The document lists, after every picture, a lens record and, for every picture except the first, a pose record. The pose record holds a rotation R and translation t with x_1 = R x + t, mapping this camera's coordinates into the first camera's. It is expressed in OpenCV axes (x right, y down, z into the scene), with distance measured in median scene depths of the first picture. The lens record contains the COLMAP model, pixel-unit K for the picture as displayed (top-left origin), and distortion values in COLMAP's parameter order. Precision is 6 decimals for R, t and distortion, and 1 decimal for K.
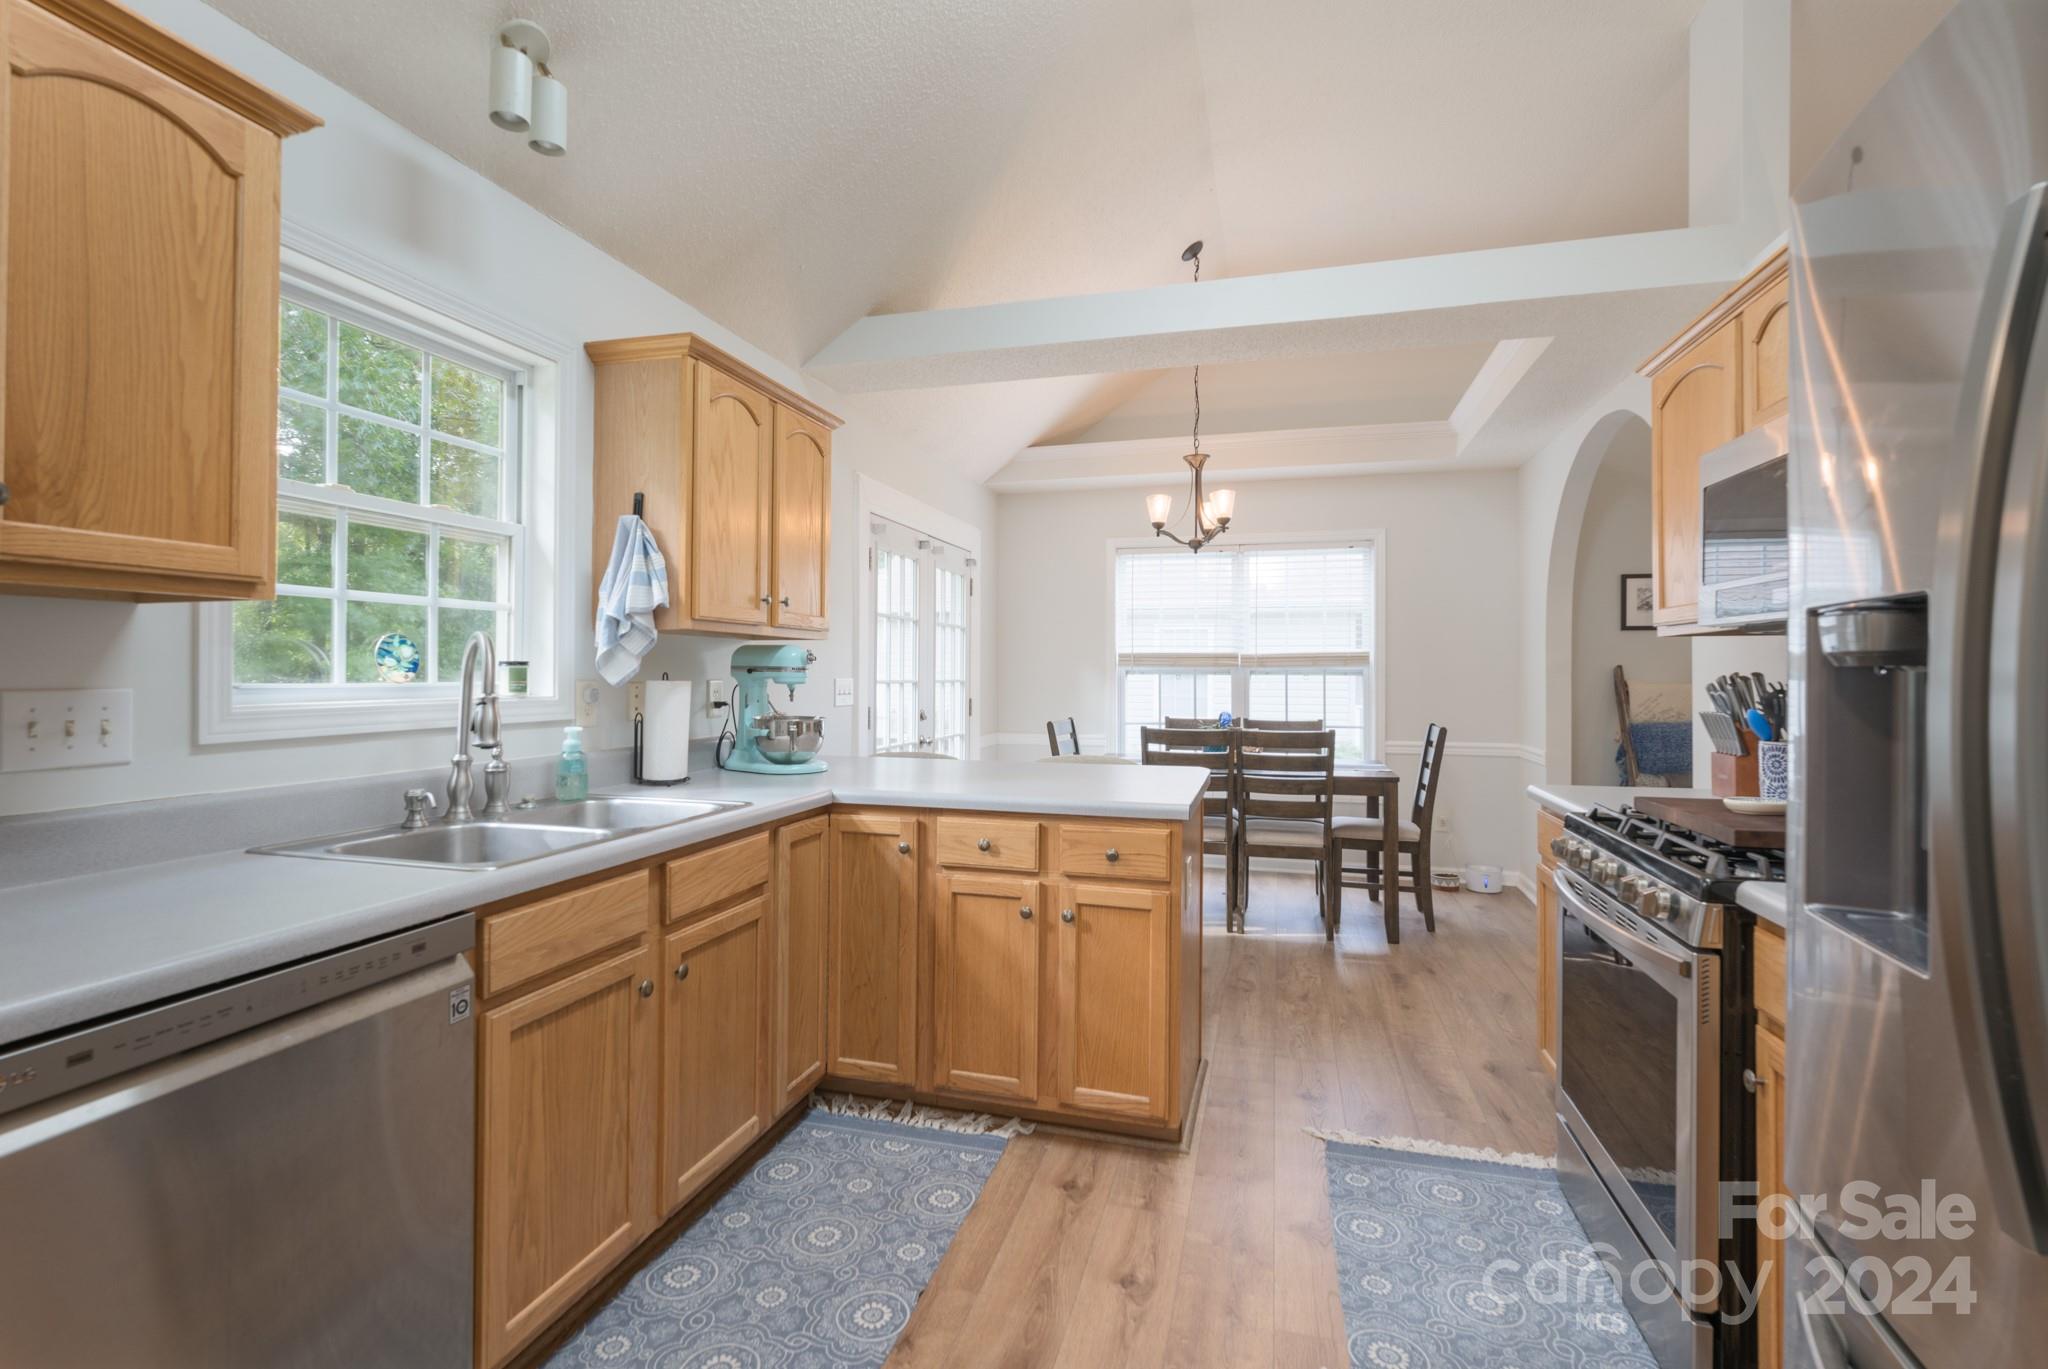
lens RADIAL K [[923.1, 0, 1026.4], [0, 923.1, 663.0], [0, 0, 1]] dist [-0.001530, 0.000194]
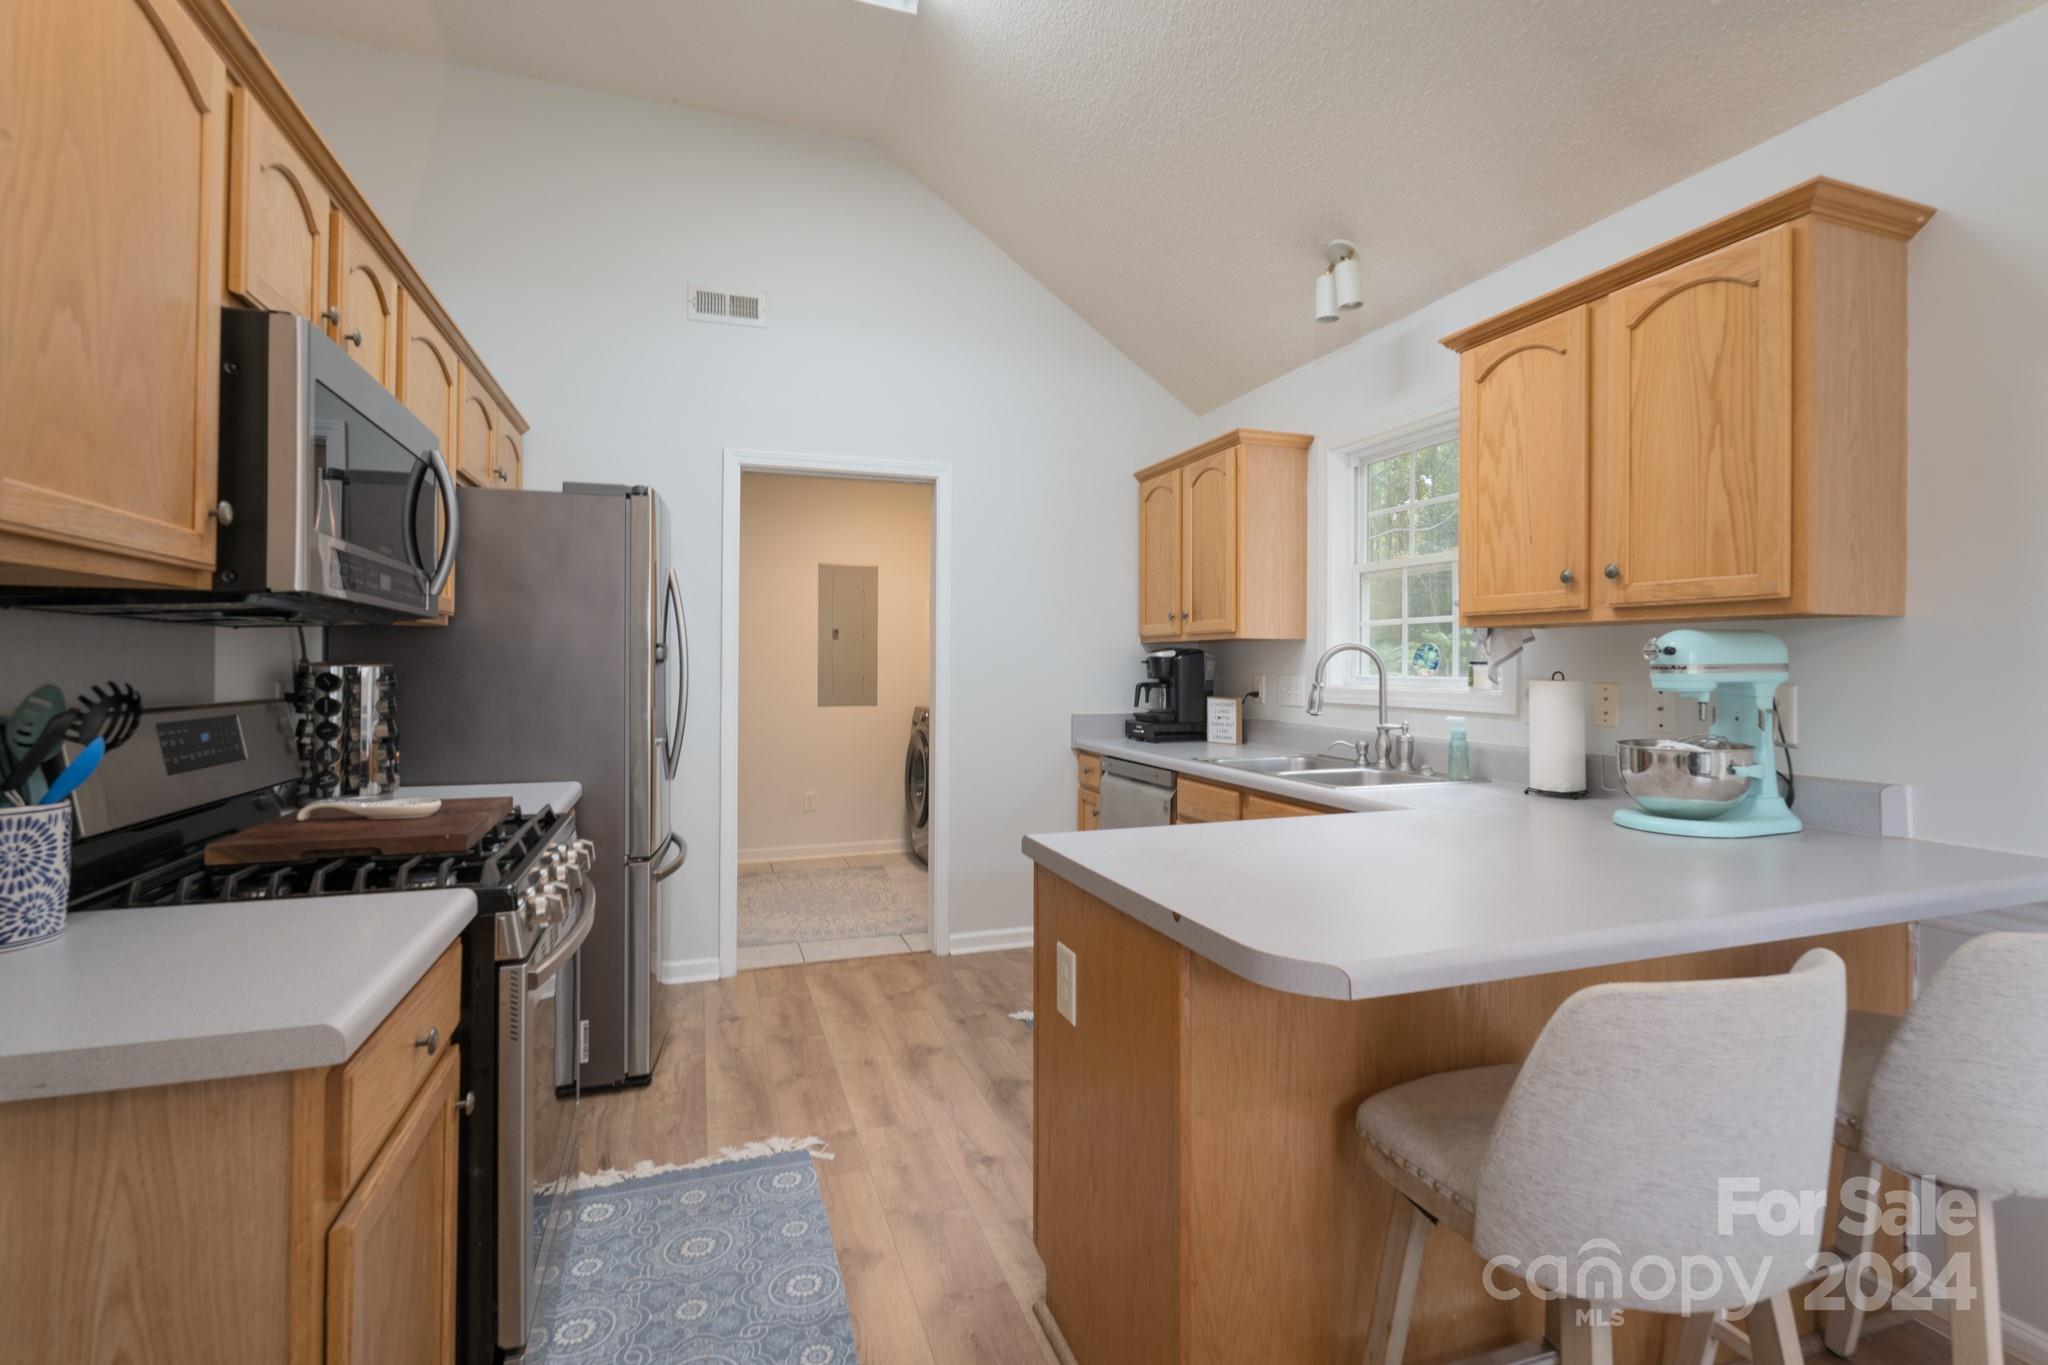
lens RADIAL K [[923.1, 0, 1026.4], [0, 923.1, 661.0], [0, 0, 1]] dist [-0.001530, 0.000194]
pose [[-0.822062, -0.007749, -0.569345, 0.695246], [-0.000759, 0.999921, -0.012514, 0.014725], [0.569398, -0.009856, -0.822003, 1.839449]]
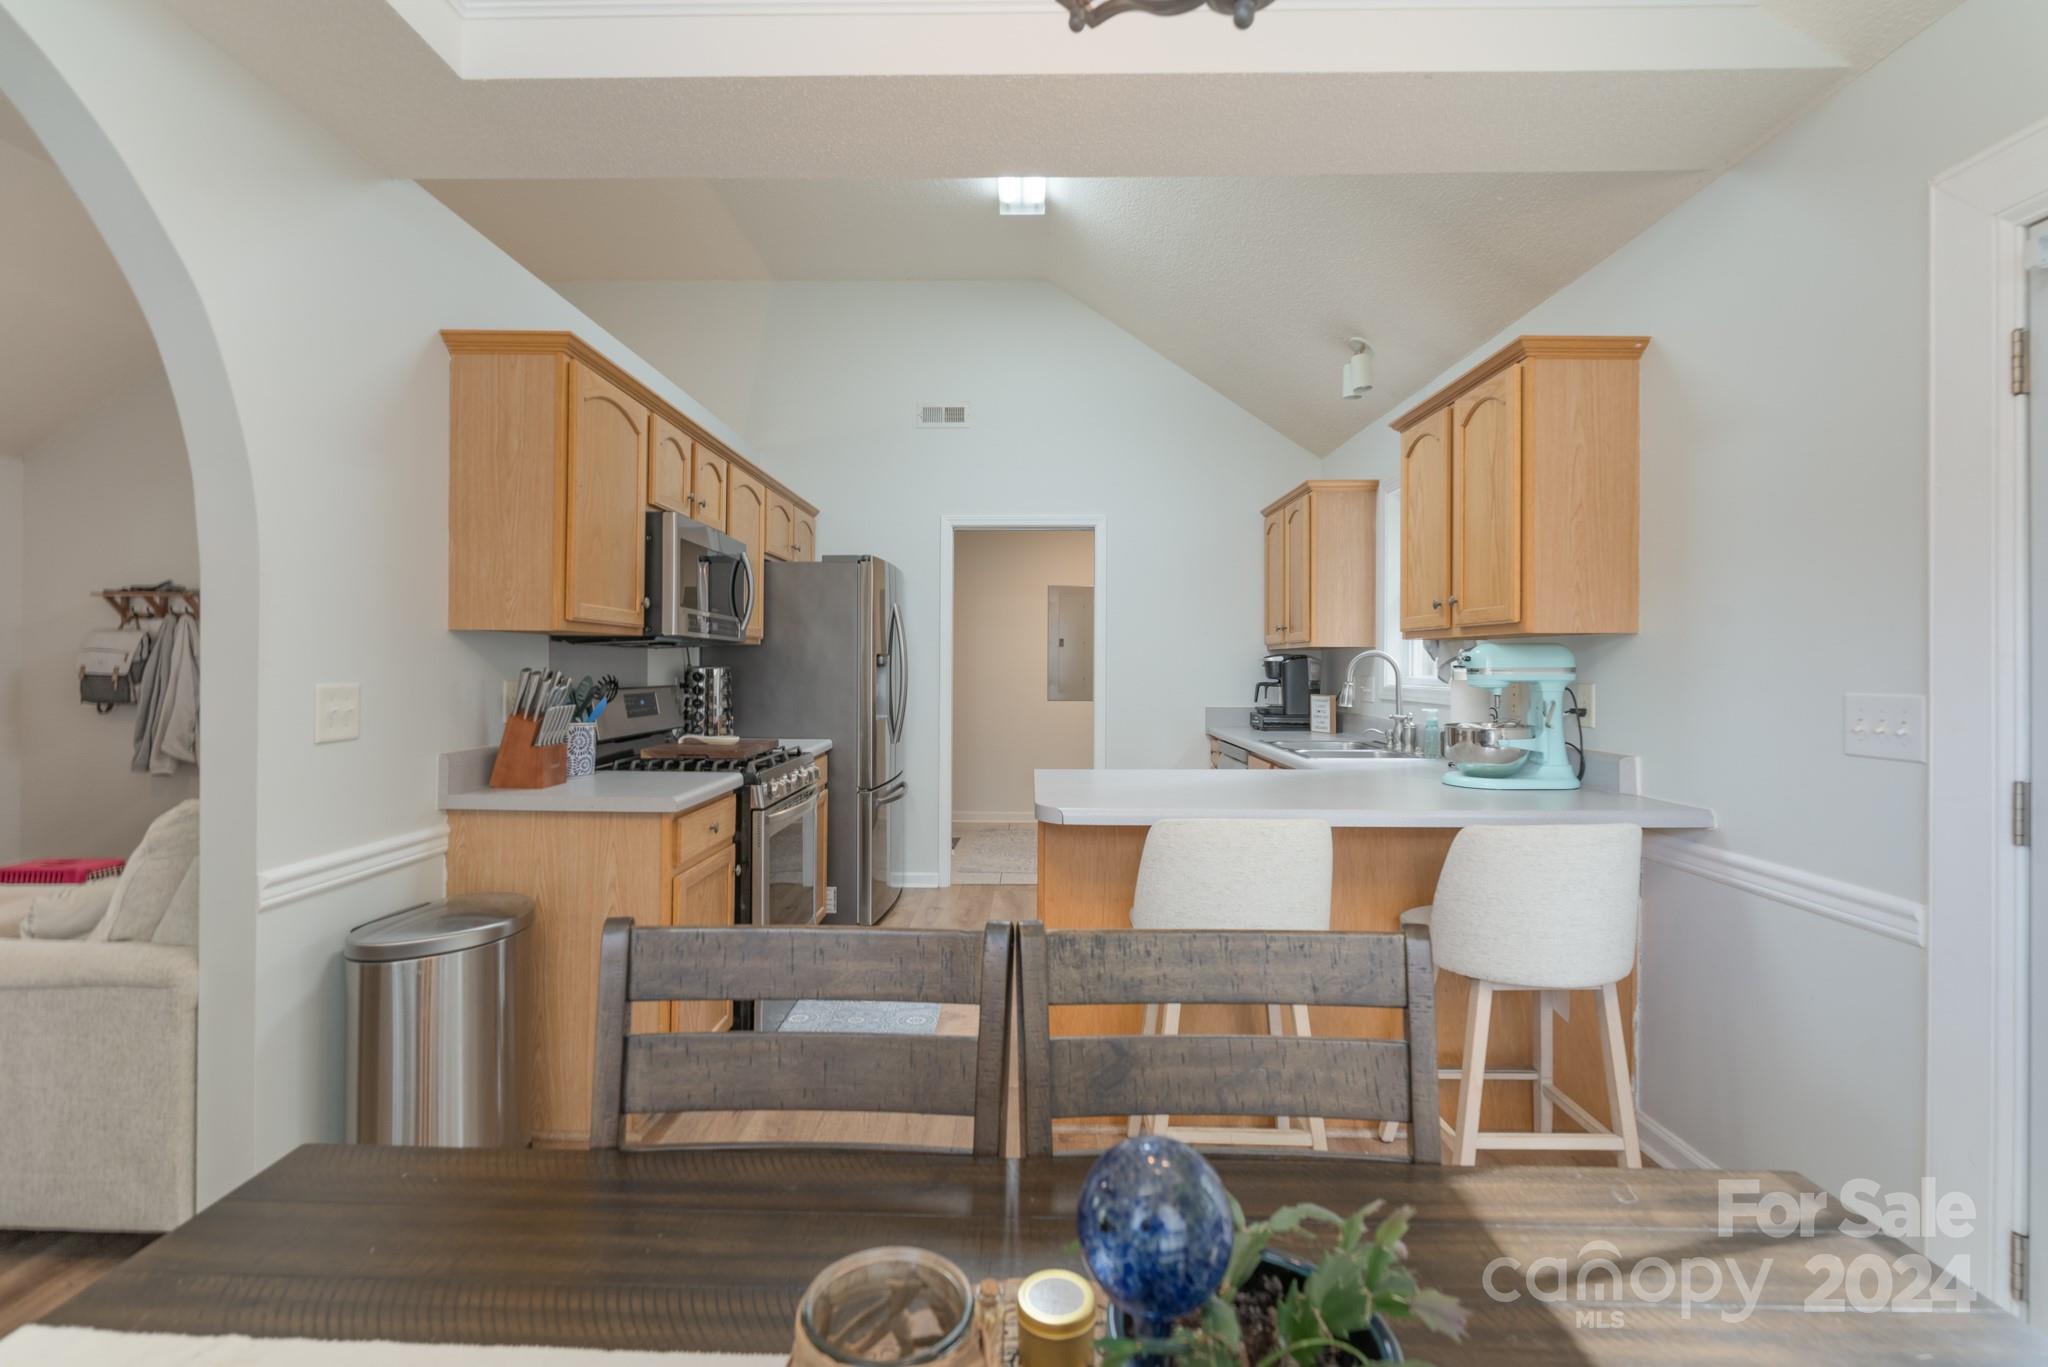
lens RADIAL K [[923.1, 0, 1026.4], [0, 923.1, 662.0], [0, 0, 1]] dist [-0.001530, 0.000194]
pose [[-0.966966, -0.007241, -0.254801, 0.583649], [-0.004051, 0.999907, -0.013043, 0.017097], [0.254872, -0.011580, -0.966906, 2.540421]]
